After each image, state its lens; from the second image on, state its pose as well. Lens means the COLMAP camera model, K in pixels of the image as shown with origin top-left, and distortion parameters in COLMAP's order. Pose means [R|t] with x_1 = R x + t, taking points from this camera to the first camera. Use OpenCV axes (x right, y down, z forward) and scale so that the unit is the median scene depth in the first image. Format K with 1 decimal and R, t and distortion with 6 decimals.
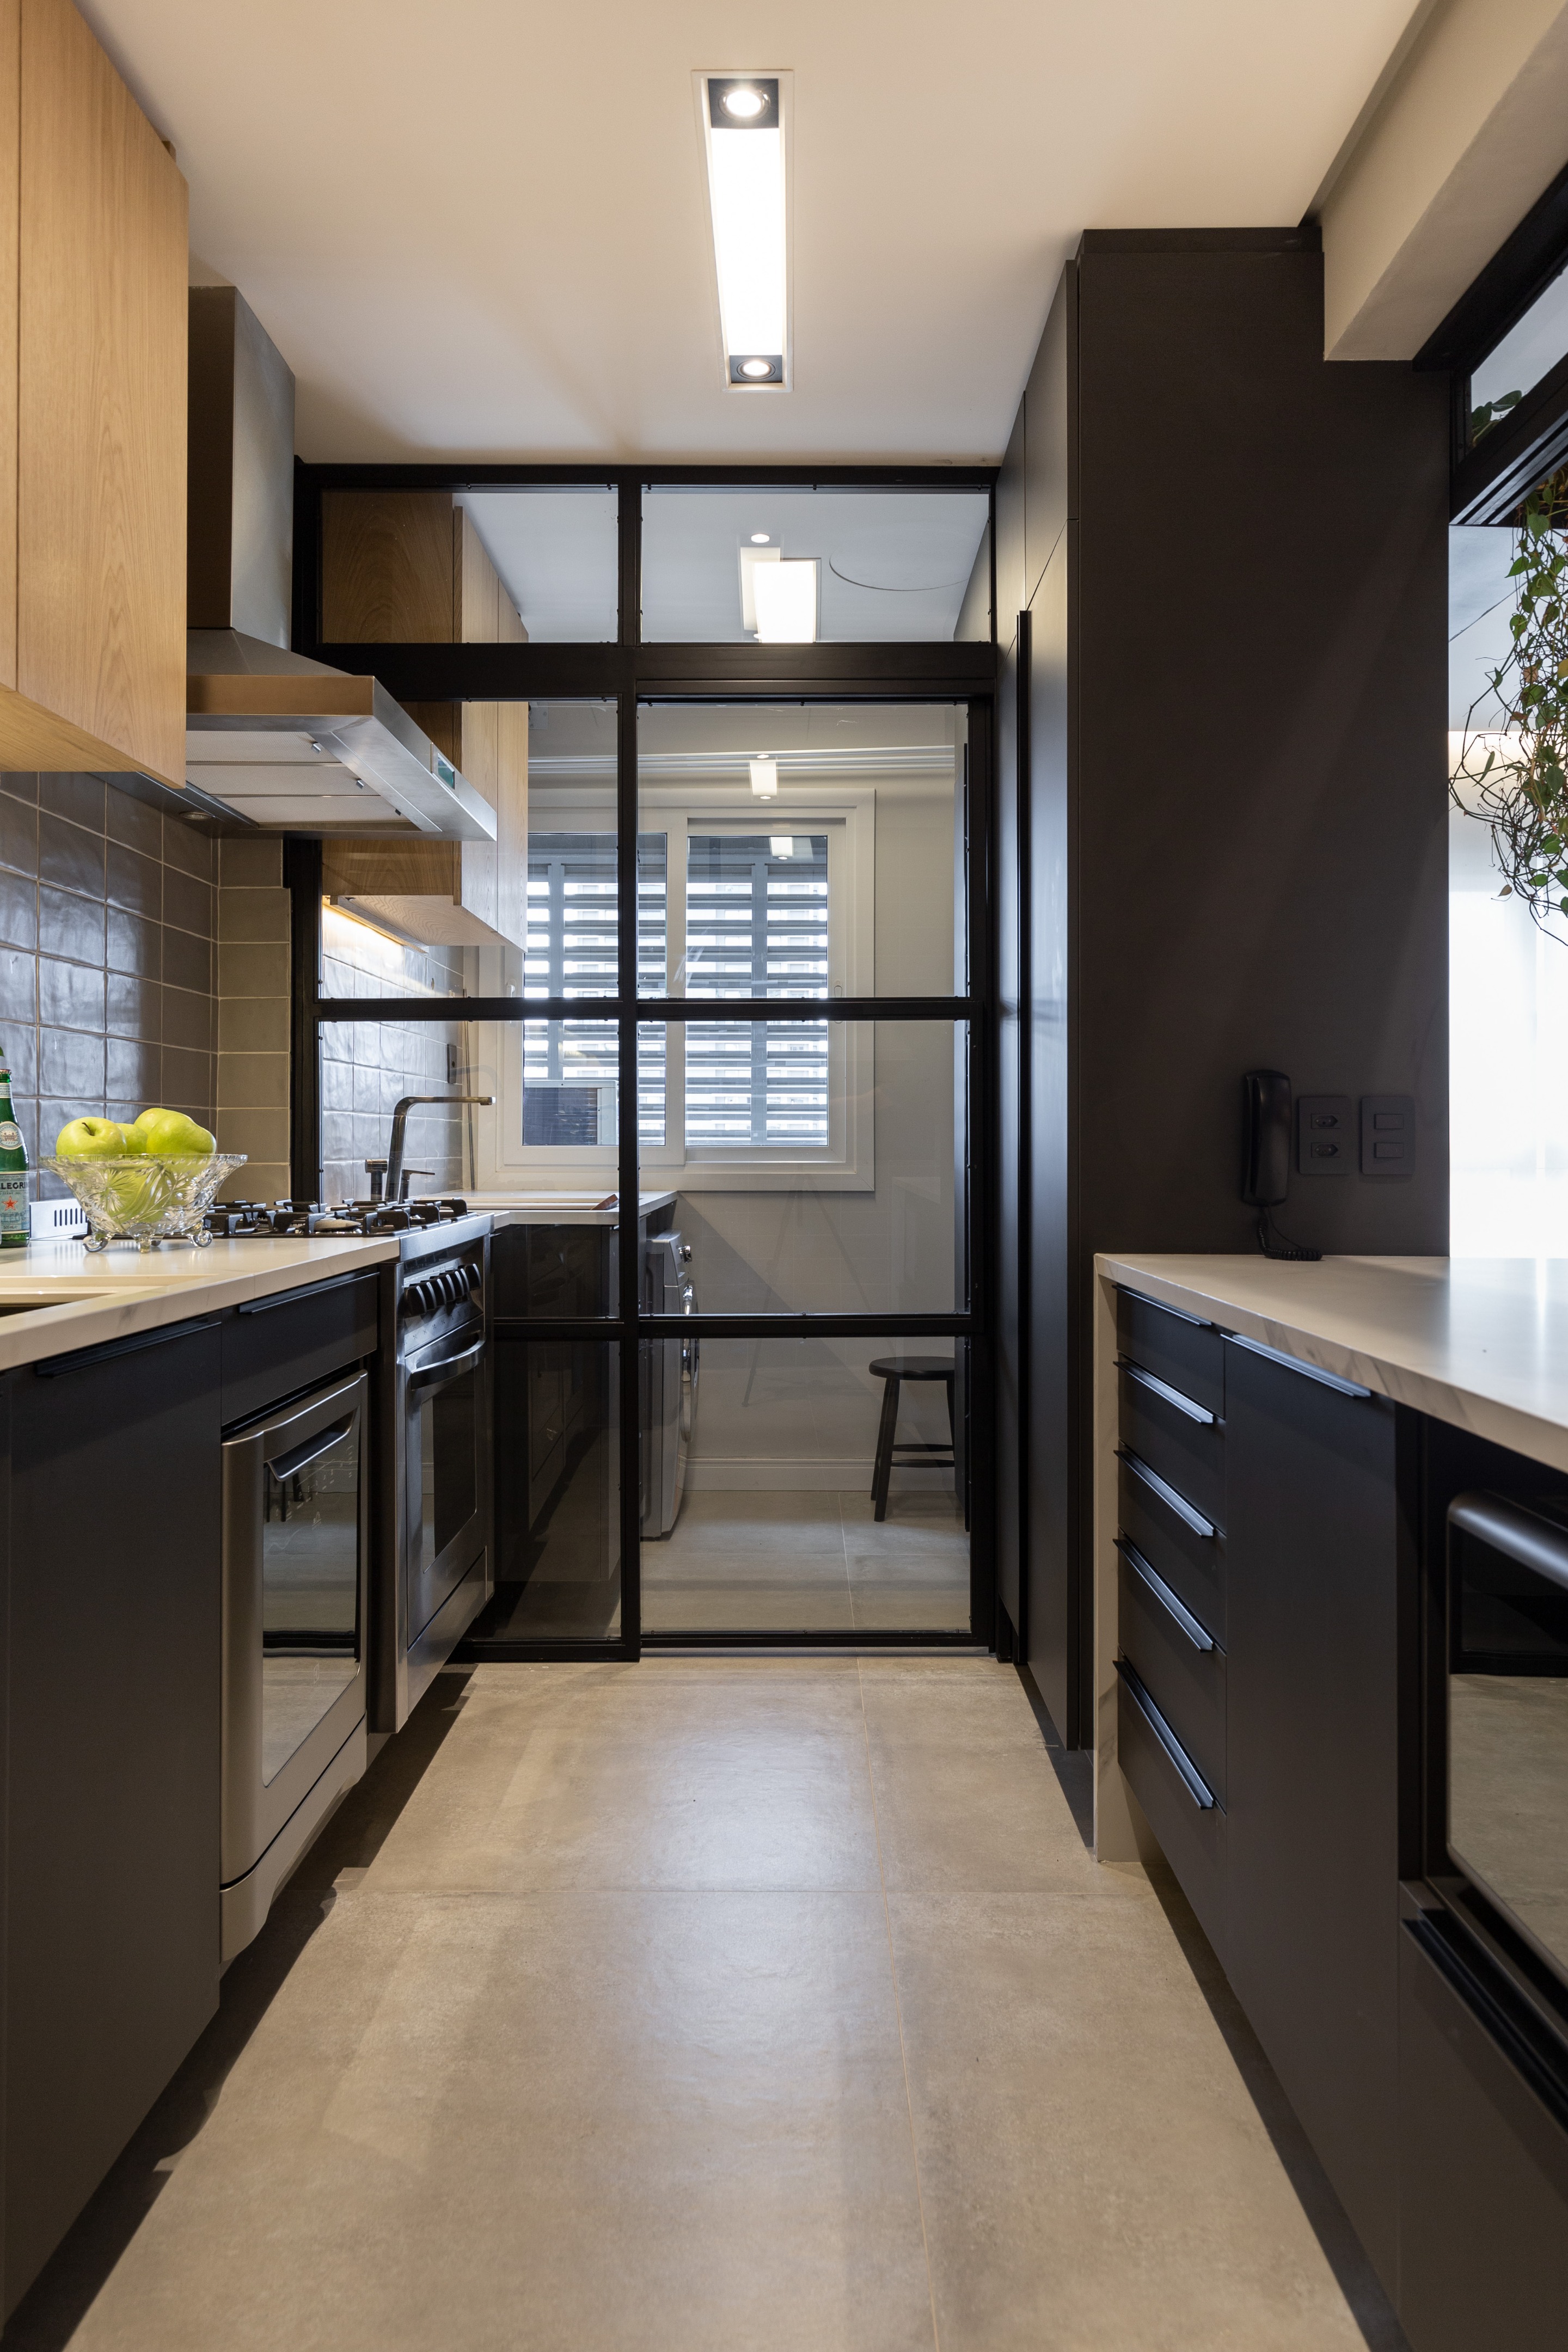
lens RADIAL K [[1470.9, 0, 774.0], [0, 1470.9, 1128.1], [0, 0, 1]] dist [0.000886, 0.001168]
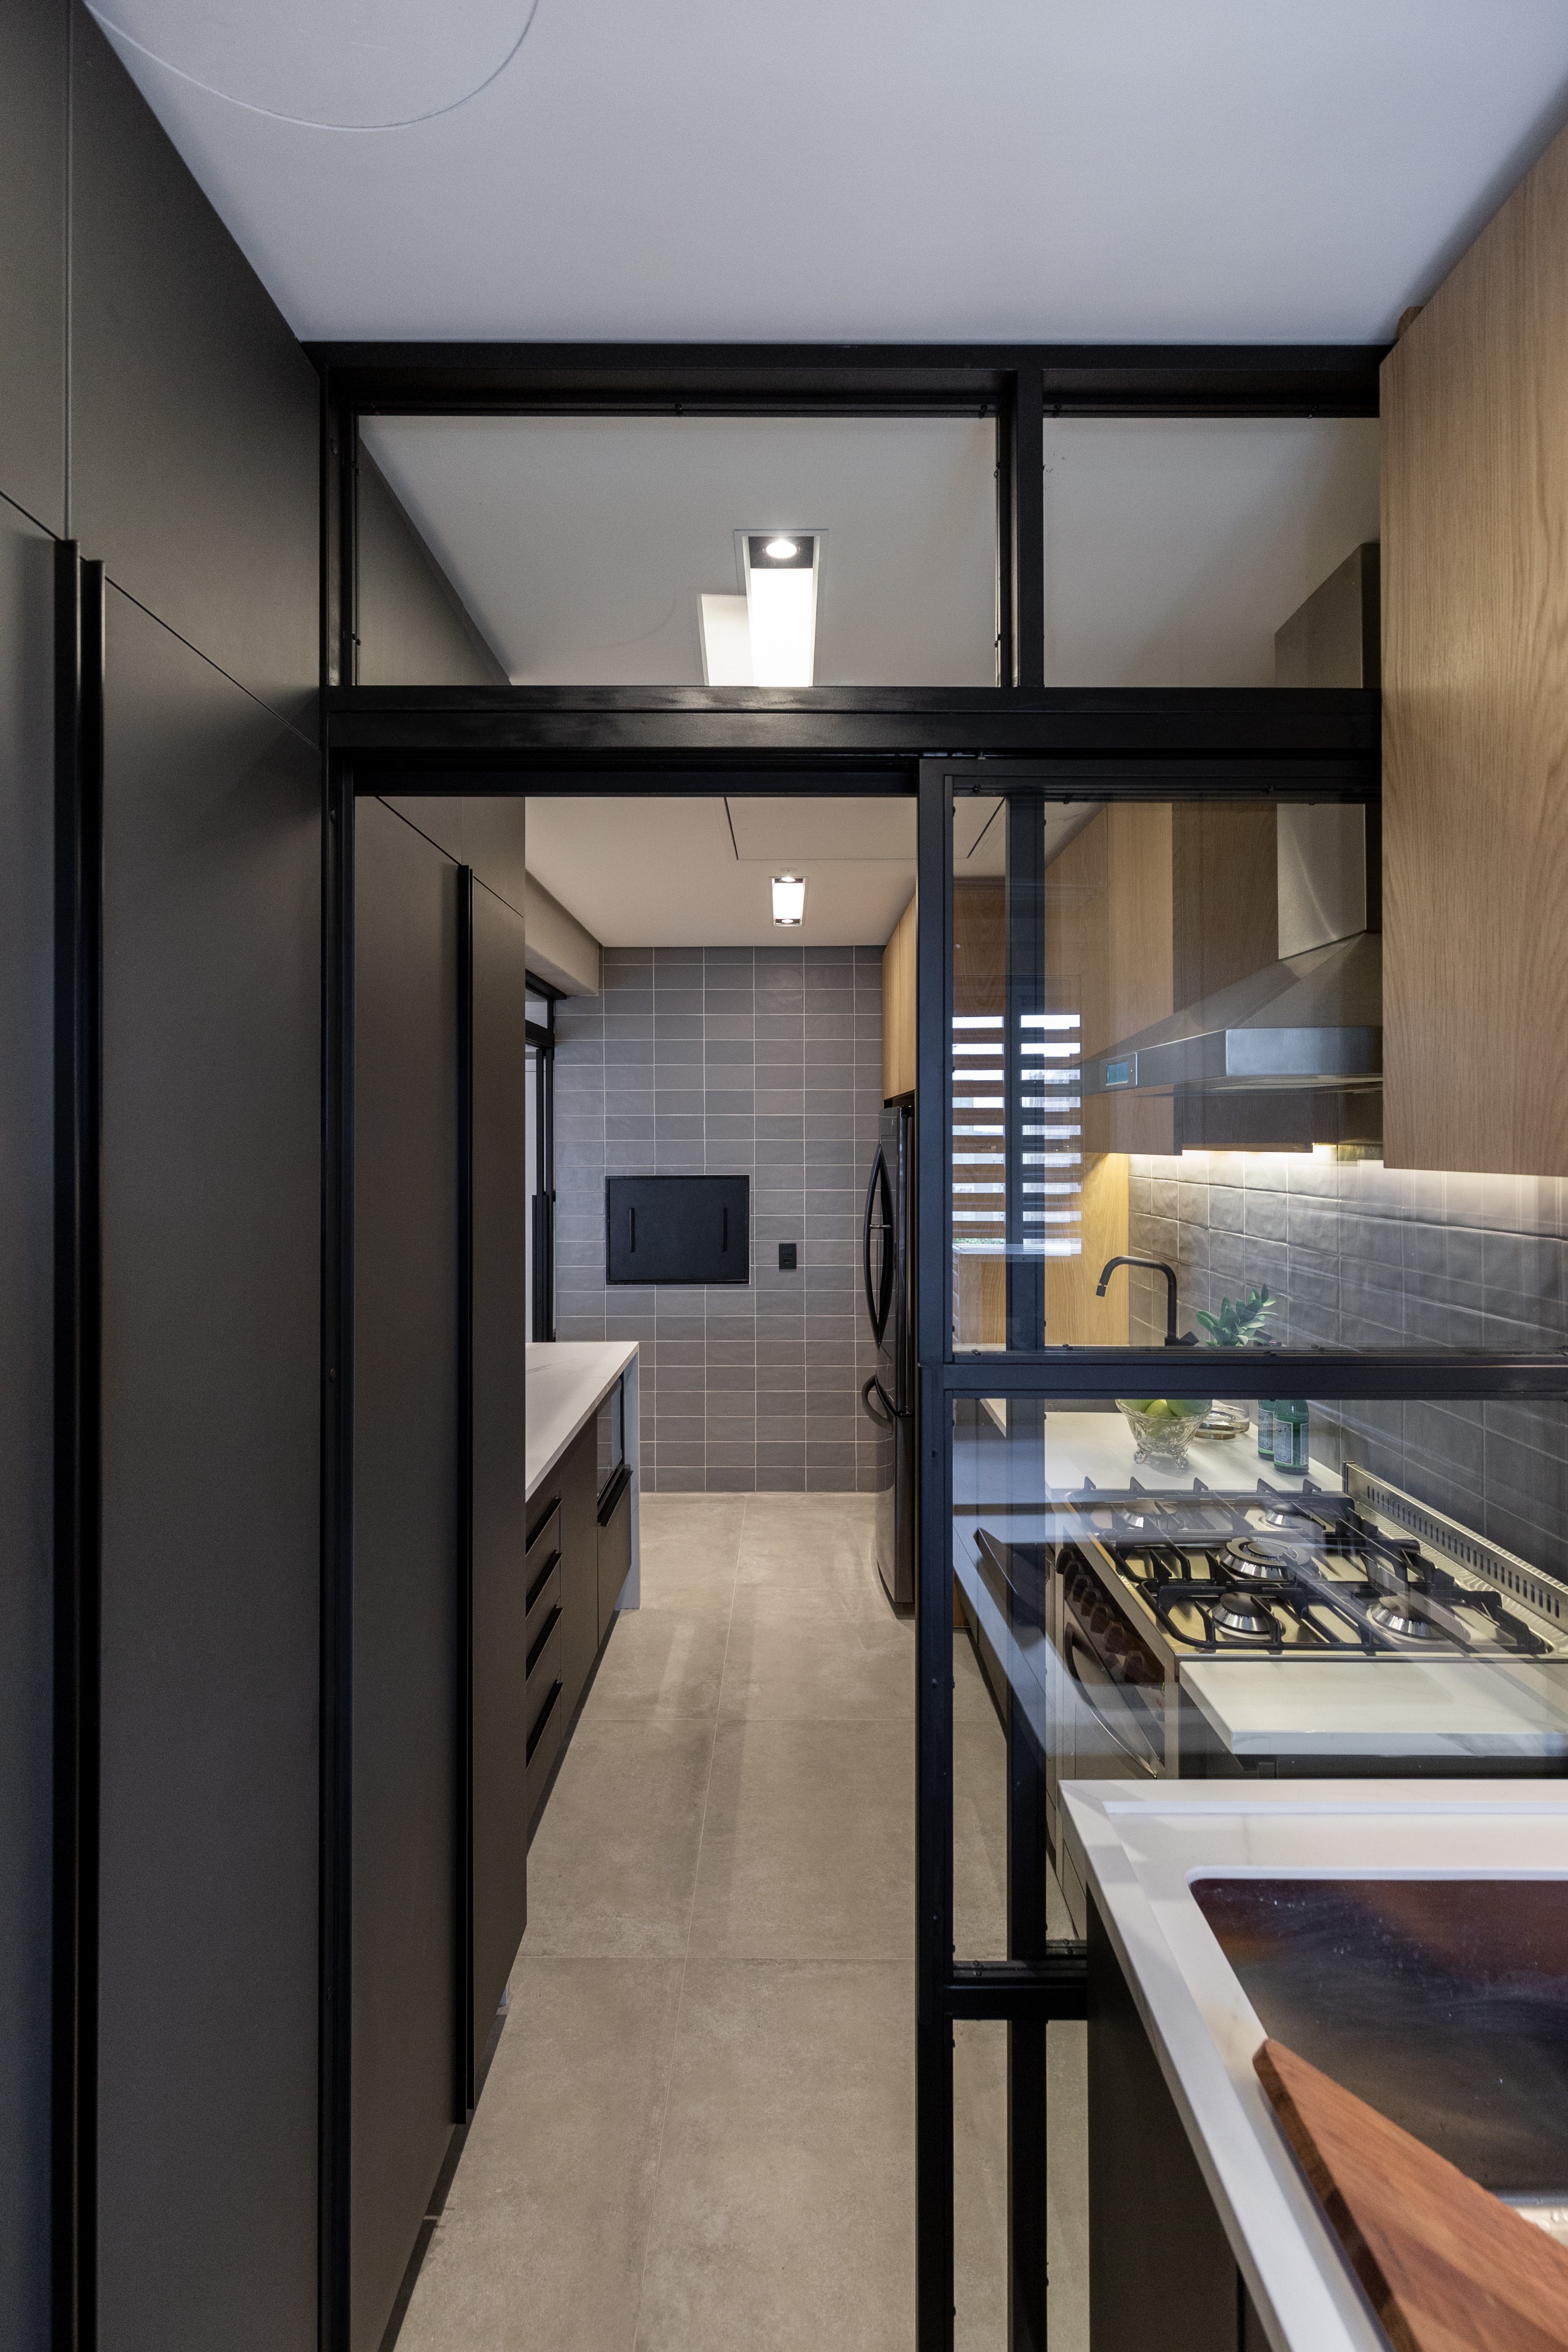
lens RADIAL K [[1070.3, 0, 786.2], [0, 1070.3, 1133.9], [0, 0, 1]] dist [0.007444, -0.000726]
pose [[-0.999983, 0.001655, -0.005669, -0.011263], [0.001731, 0.999907, -0.013498, -0.196397], [0.005646, -0.013508, -0.999893, 1.681972]]
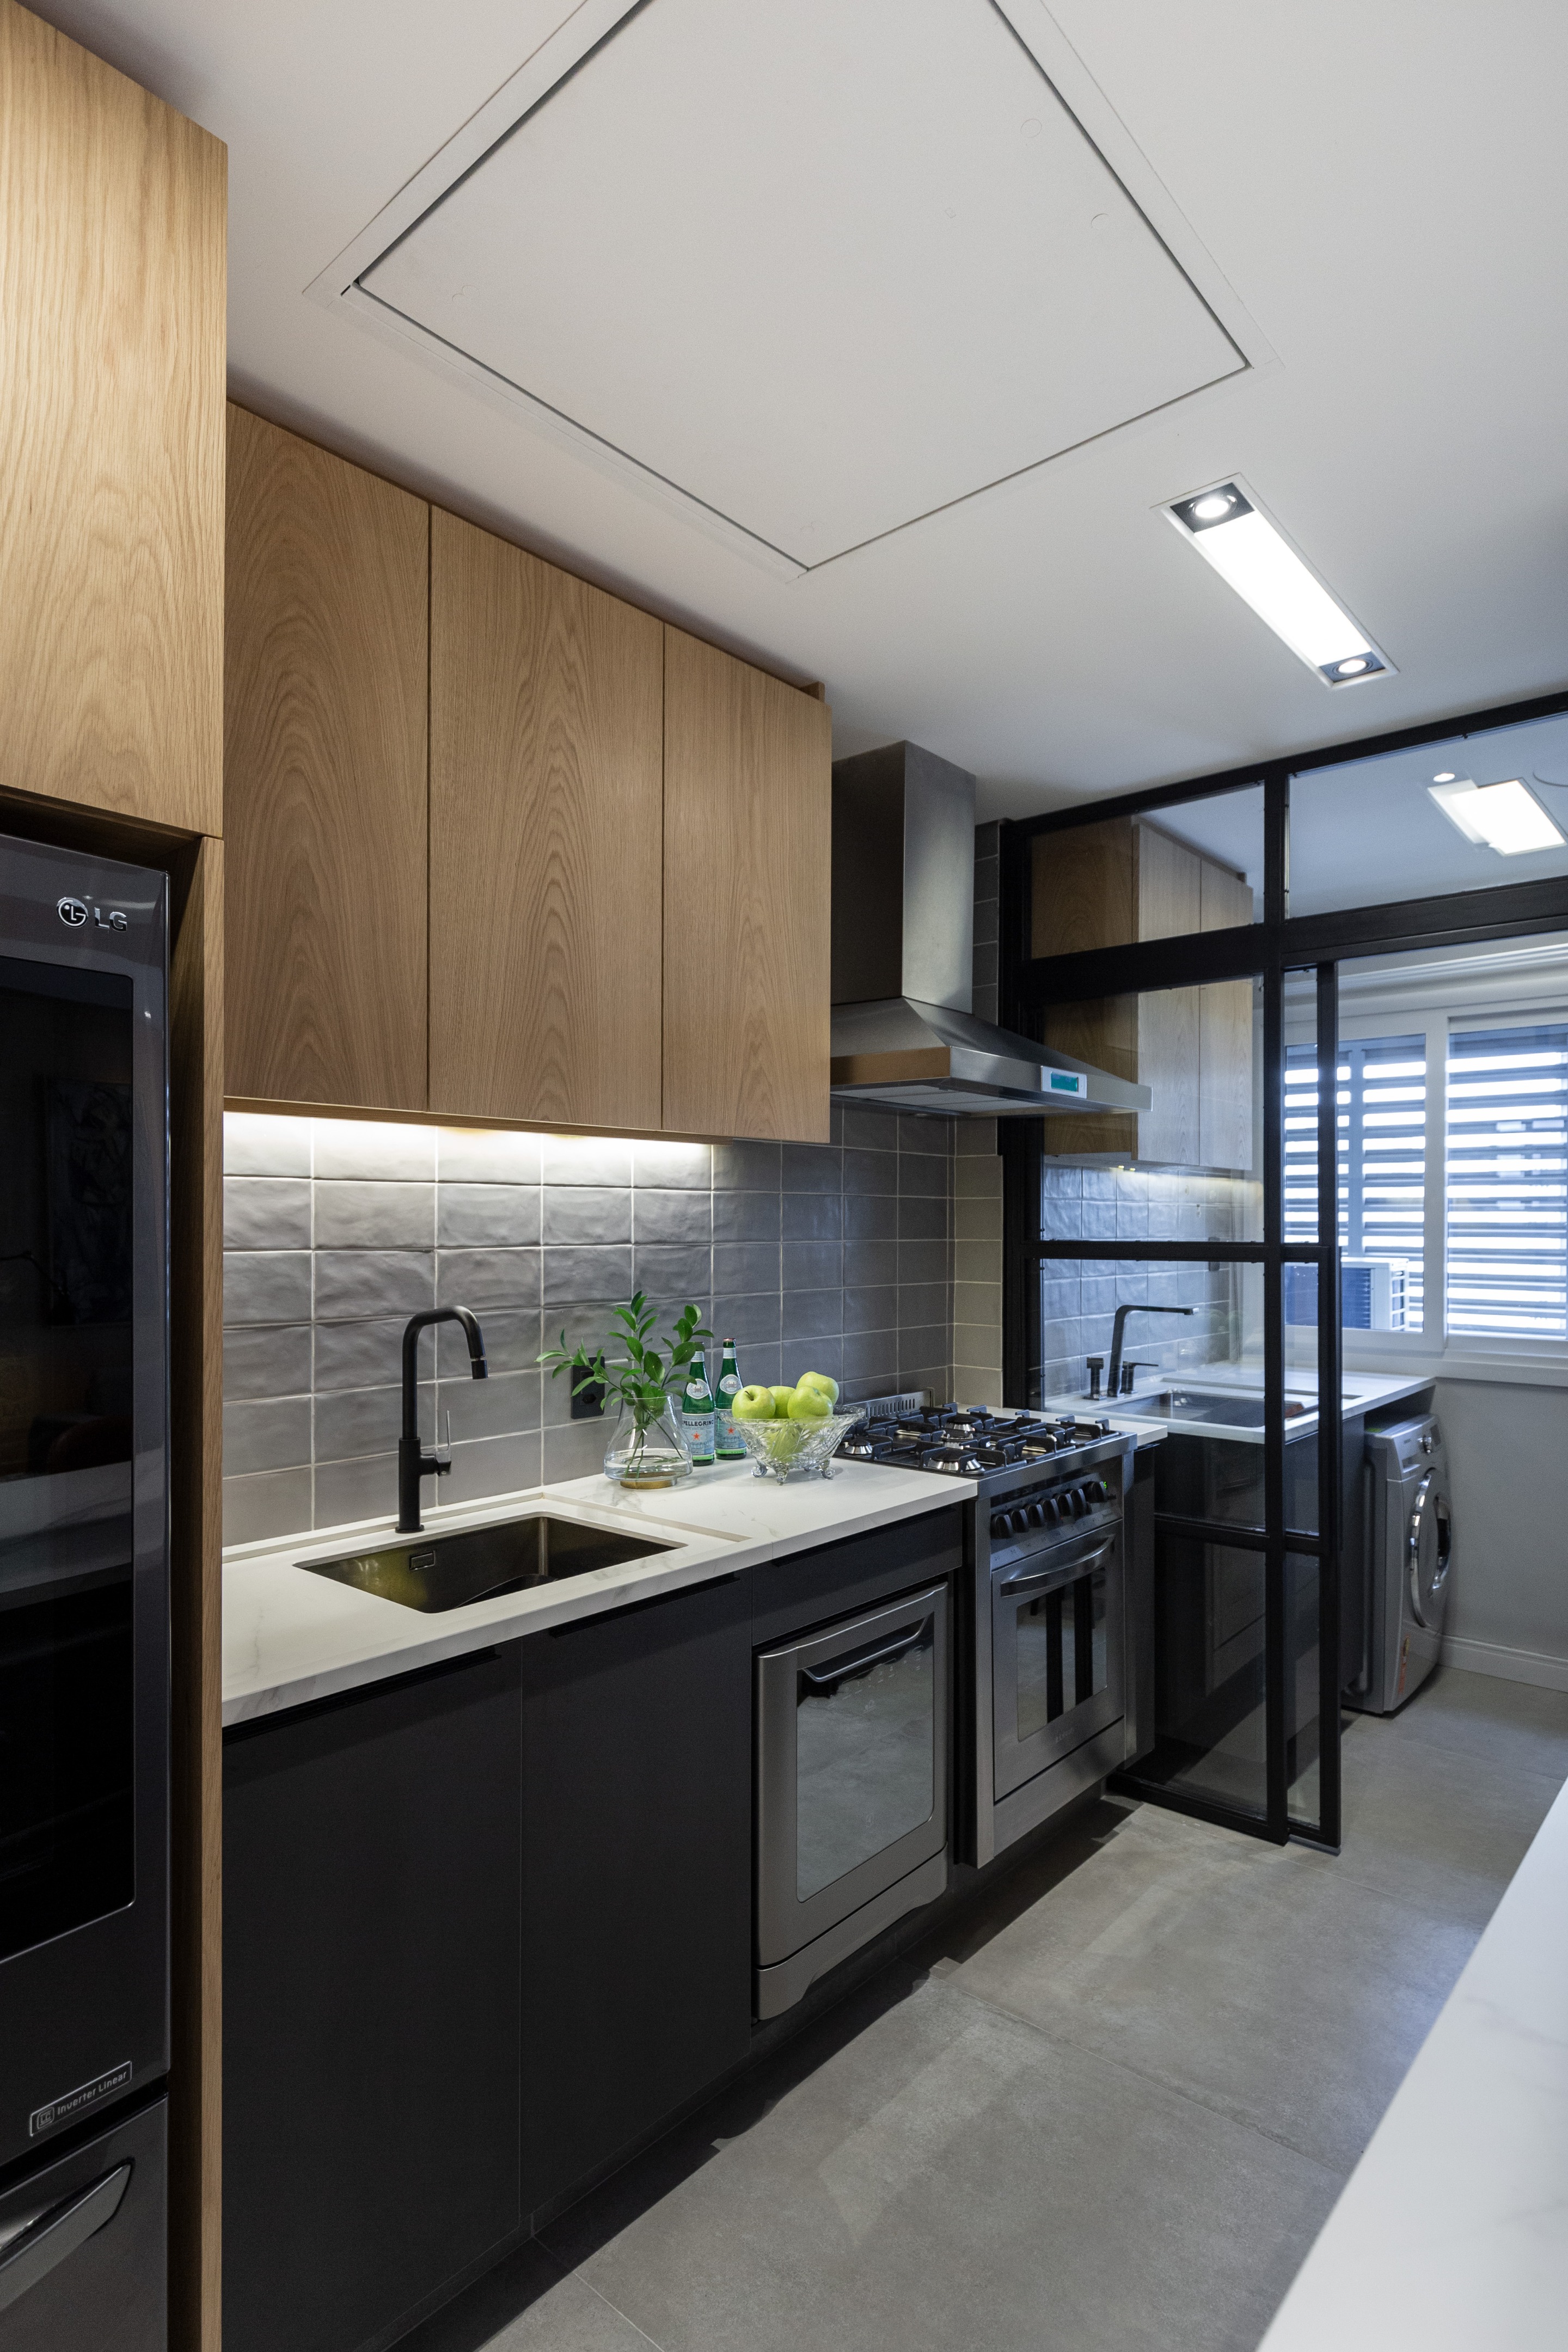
lens RADIAL K [[1218.8, 0, 780.9], [0, 1218.8, 1218.9], [0, 0, 1]] dist [-0.000181, -0.001146]
pose [[0.760551, 0.000673, -0.649278, 0.257646], [0.002985, 0.999985, 0.004533, -0.135416], [0.649271, -0.005386, 0.760538, 0.076394]]
